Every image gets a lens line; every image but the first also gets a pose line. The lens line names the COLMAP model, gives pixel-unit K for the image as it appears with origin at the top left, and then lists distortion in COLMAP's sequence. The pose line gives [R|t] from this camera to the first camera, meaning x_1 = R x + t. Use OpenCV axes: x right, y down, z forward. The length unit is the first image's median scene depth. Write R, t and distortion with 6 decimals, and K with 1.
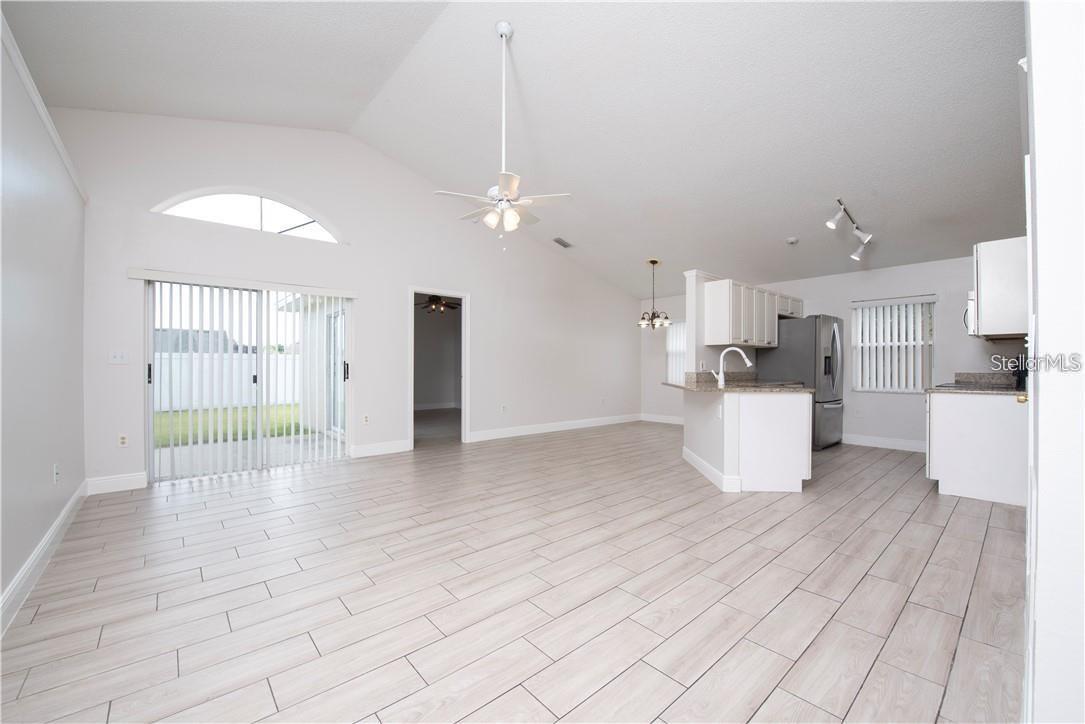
lens RADIAL K [[433.0, 0, 546.0], [0, 433.0, 363.9], [0, 0, 1]] dist [-0.009715, -0.005227]
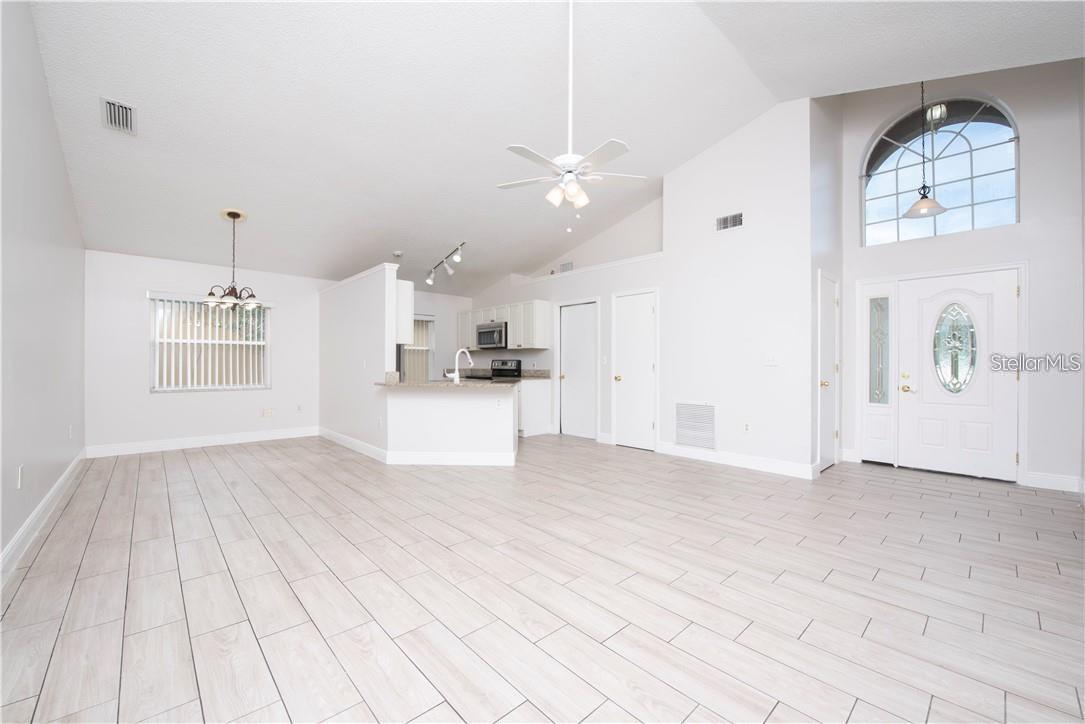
lens RADIAL K [[433.0, 0, 546.0], [0, 433.0, 363.9], [0, 0, 1]] dist [-0.009715, -0.005227]
pose [[-0.032096, -0.001918, 0.999483, -0.945576], [-0.005292, 0.999984, 0.001749, -0.001150], [-0.999471, -0.005233, -0.032106, 1.065140]]
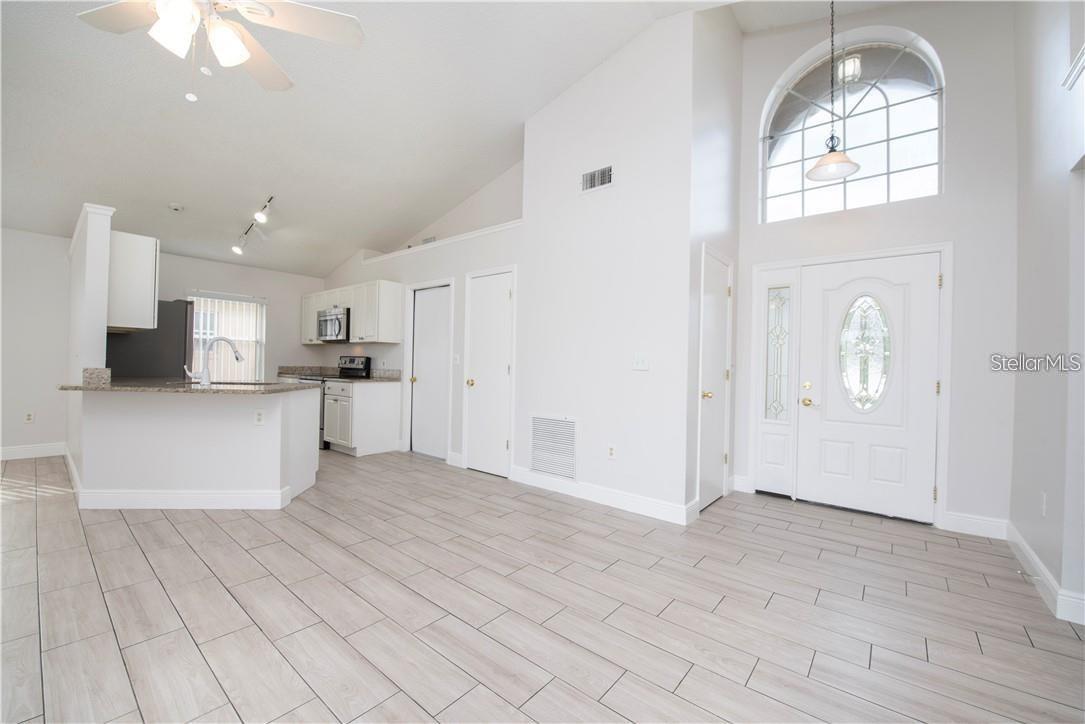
lens RADIAL K [[433.0, 0, 546.0], [0, 433.0, 363.9], [0, 0, 1]] dist [-0.009715, -0.005227]
pose [[-0.164648, -0.002904, 0.986348, -0.580131], [-0.025698, 0.999669, -0.001346, -0.004062], [-0.986018, -0.025569, -0.164668, 0.705016]]
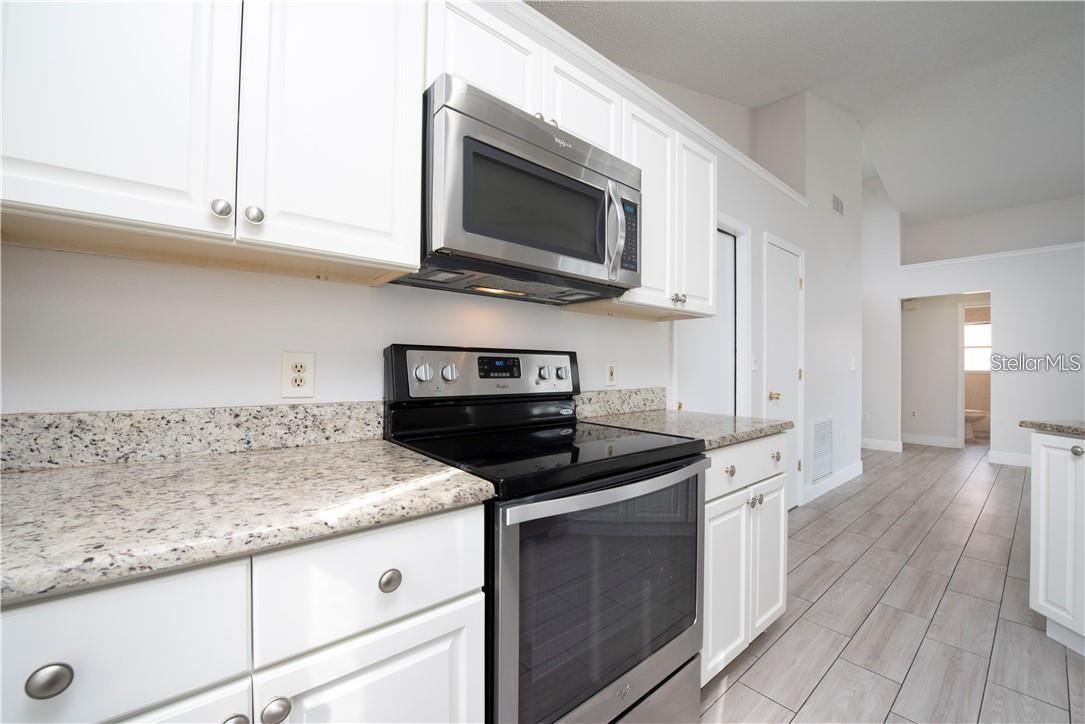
lens RADIAL K [[433.0, 0, 546.0], [0, 433.0, 363.9], [0, 0, 1]] dist [-0.009715, -0.005227]
pose [[-0.999868, -0.007438, 0.014477, 1.300026], [-0.007591, 0.999916, -0.010526, 0.003181], [-0.014398, -0.010635, -0.999840, 1.660796]]
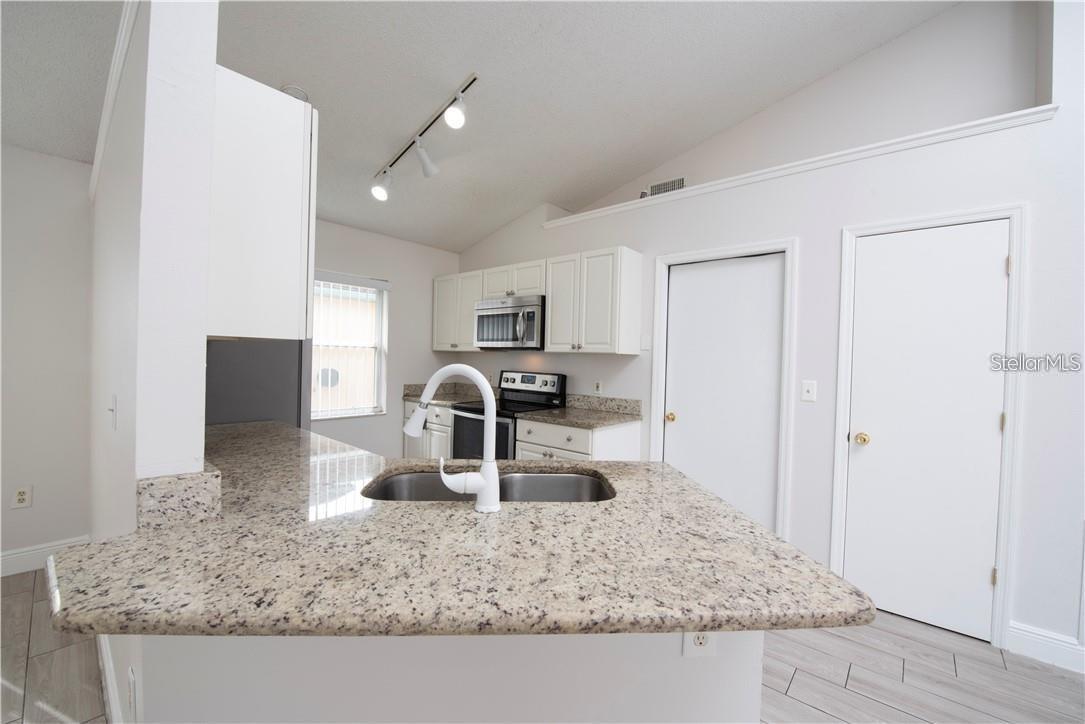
lens RADIAL K [[433.0, 0, 546.0], [0, 433.0, 363.9], [0, 0, 1]] dist [-0.009715, -0.005227]
pose [[-0.136774, -0.018277, 0.990434, 0.193093], [-0.029900, 0.999450, 0.014314, -0.057832], [-0.990151, -0.027656, -0.137245, 1.327088]]
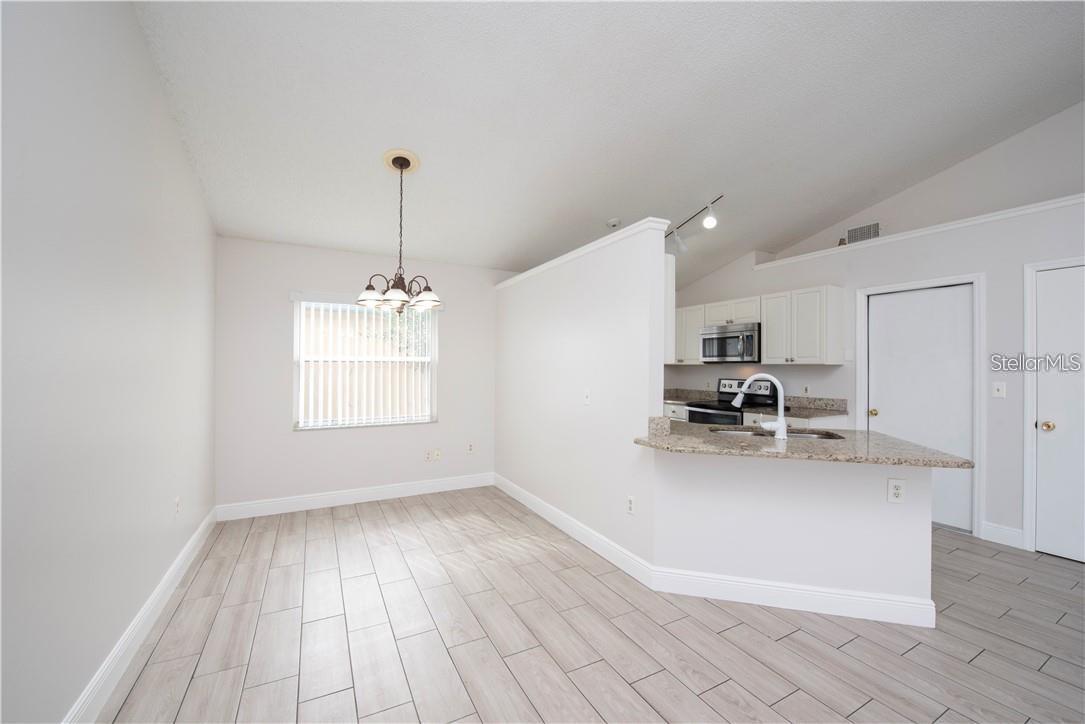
lens RADIAL K [[433.0, 0, 546.0], [0, 433.0, 363.9], [0, 0, 1]] dist [-0.009715, -0.005227]
pose [[0.221105, 0.005238, 0.975236, -0.299024], [-0.006349, 0.999972, -0.003931, -0.062385], [-0.975229, -0.005323, 0.221132, 1.559671]]
